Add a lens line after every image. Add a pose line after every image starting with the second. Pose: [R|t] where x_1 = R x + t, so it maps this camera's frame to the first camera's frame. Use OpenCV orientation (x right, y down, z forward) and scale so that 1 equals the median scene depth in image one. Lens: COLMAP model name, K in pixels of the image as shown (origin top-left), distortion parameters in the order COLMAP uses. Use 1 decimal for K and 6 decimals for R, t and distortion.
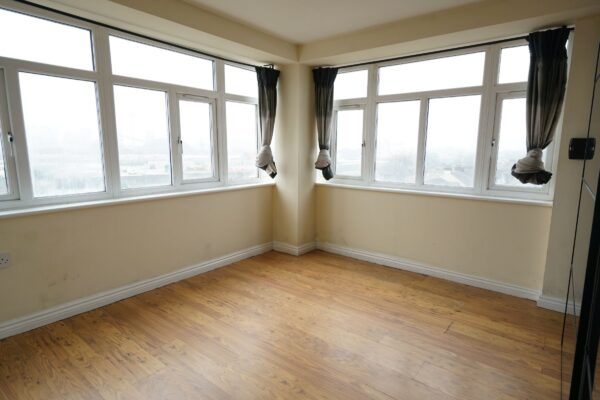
lens RADIAL K [[339.3, 0, 300.0], [0, 339.3, 200.0], [0, 0, 1]] dist [0.011615, -0.001363]
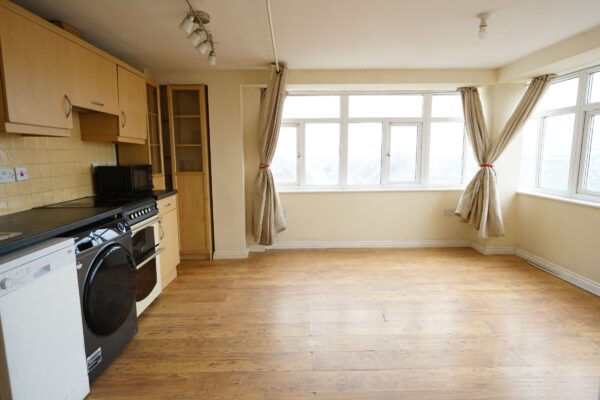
lens RADIAL K [[339.3, 0, 300.0], [0, 339.3, 200.0], [0, 0, 1]] dist [0.011615, -0.001363]
pose [[0.628214, 0.098871, -0.771733, 0.642768], [-0.109966, 0.993219, 0.037731, 0.011219], [0.770230, 0.061161, 0.634827, -0.254703]]
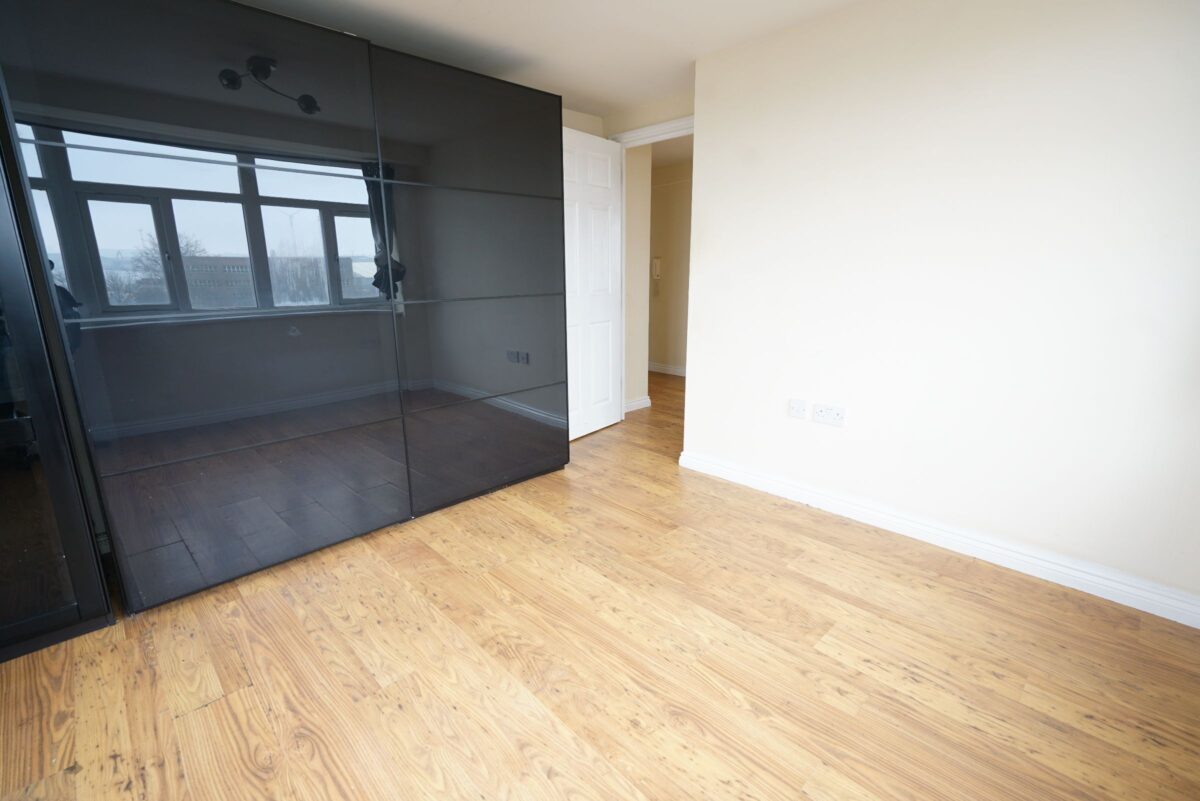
lens RADIAL K [[537.9, 0, 600.0], [0, 537.9, 400.5], [0, 0, 1]] dist [0.000630, 0.000610]
pose [[-0.991310, -0.032876, 0.127372, -0.088024], [0.018857, 0.922751, 0.384934, -0.176262], [-0.130187, 0.383991, -0.914113, 1.156855]]
